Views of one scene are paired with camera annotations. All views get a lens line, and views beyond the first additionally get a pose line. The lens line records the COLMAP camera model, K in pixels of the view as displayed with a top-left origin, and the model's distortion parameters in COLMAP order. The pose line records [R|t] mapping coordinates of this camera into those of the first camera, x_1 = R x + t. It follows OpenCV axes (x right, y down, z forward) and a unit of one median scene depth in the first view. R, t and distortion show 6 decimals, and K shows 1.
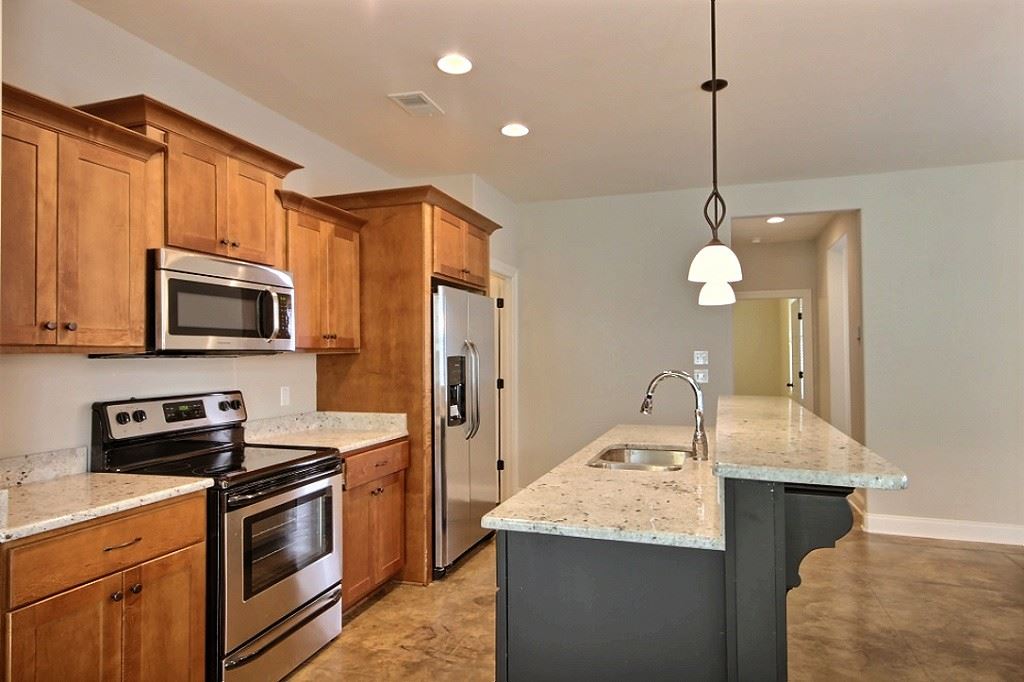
lens RADIAL K [[608.9, 0, 518.3], [0, 608.9, 341.1], [0, 0, 1]] dist [0.027164, 0.000932]
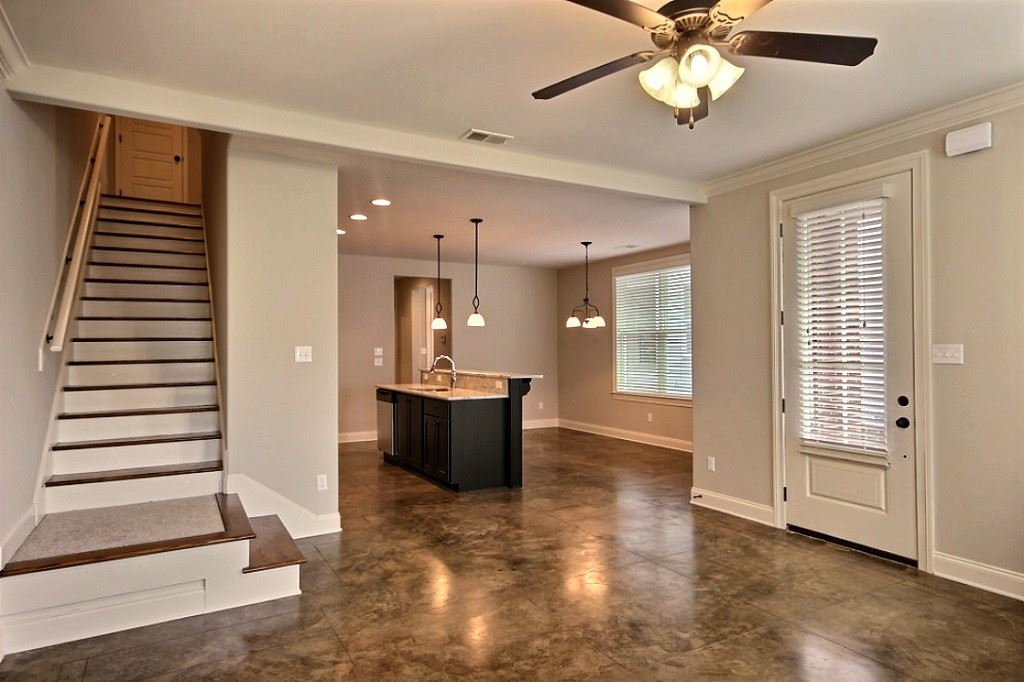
lens RADIAL K [[608.9, 0, 518.3], [0, 608.9, 341.1], [0, 0, 1]] dist [0.027164, 0.000932]
pose [[0.666865, 0.011966, 0.745083, -1.277473], [-0.017521, 0.999846, -0.000376, -0.016283], [-0.744973, -0.012804, 0.666972, -0.850945]]
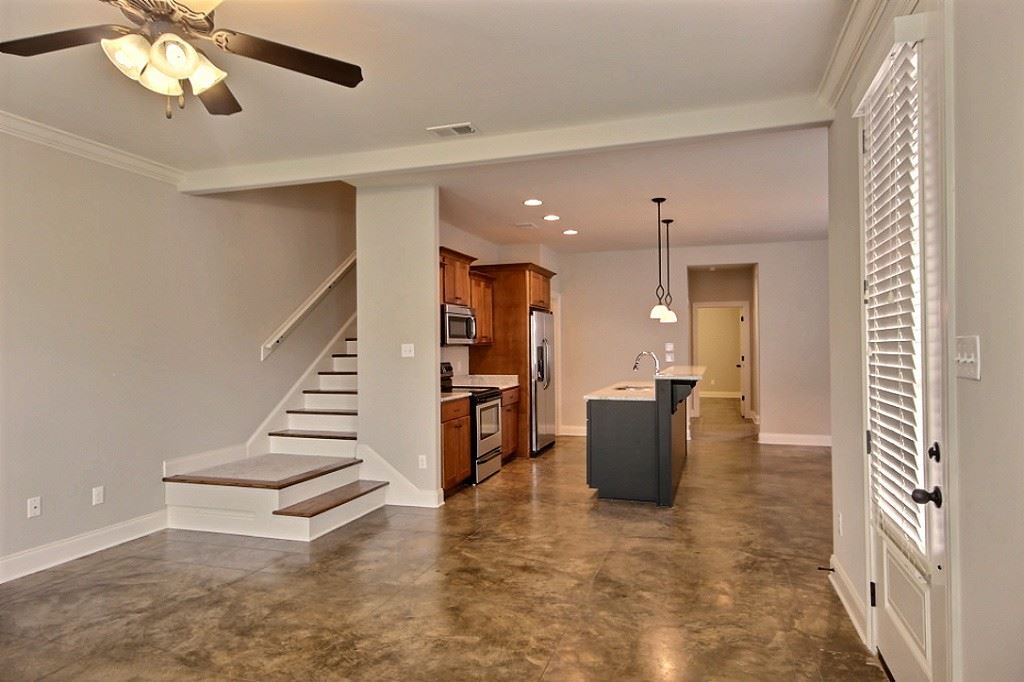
lens RADIAL K [[608.9, 0, 518.3], [0, 608.9, 341.1], [0, 0, 1]] dist [0.027164, 0.000932]
pose [[0.999992, -0.002878, 0.002683, -0.225391], [0.002834, 0.999867, 0.016066, -0.030010], [-0.002729, -0.016059, 0.999867, -1.213378]]
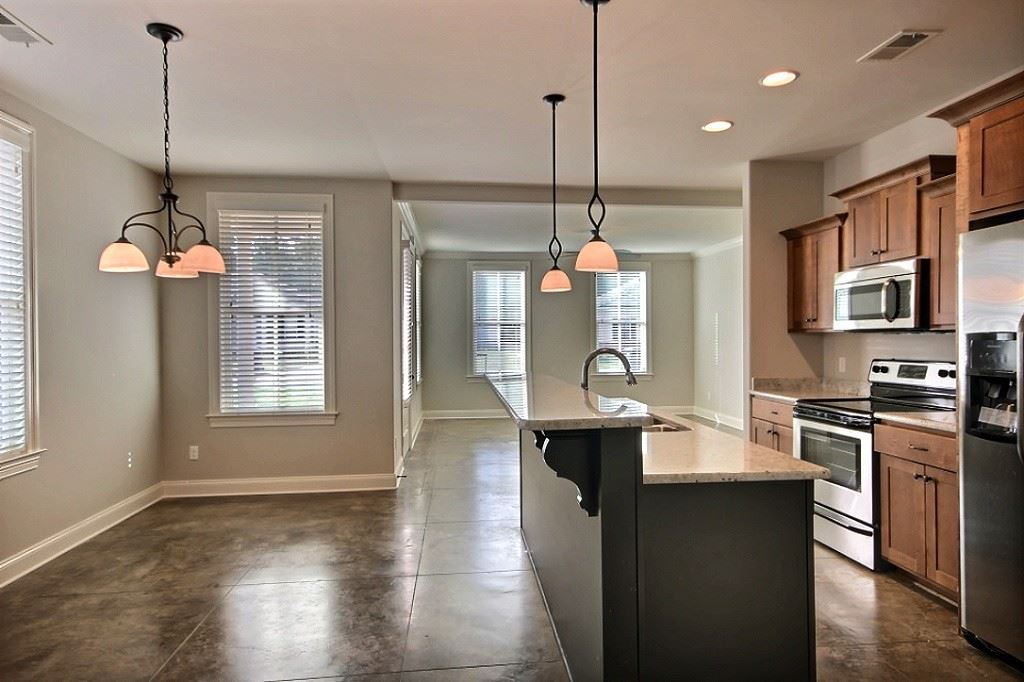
lens RADIAL K [[608.9, 0, 518.3], [0, 608.9, 341.1], [0, 0, 1]] dist [0.027164, 0.000932]
pose [[-0.910367, 0.012679, -0.413608, 0.783751], [0.019776, 0.999721, -0.012882, 0.040865], [0.413329, -0.019907, -0.910364, 1.753640]]
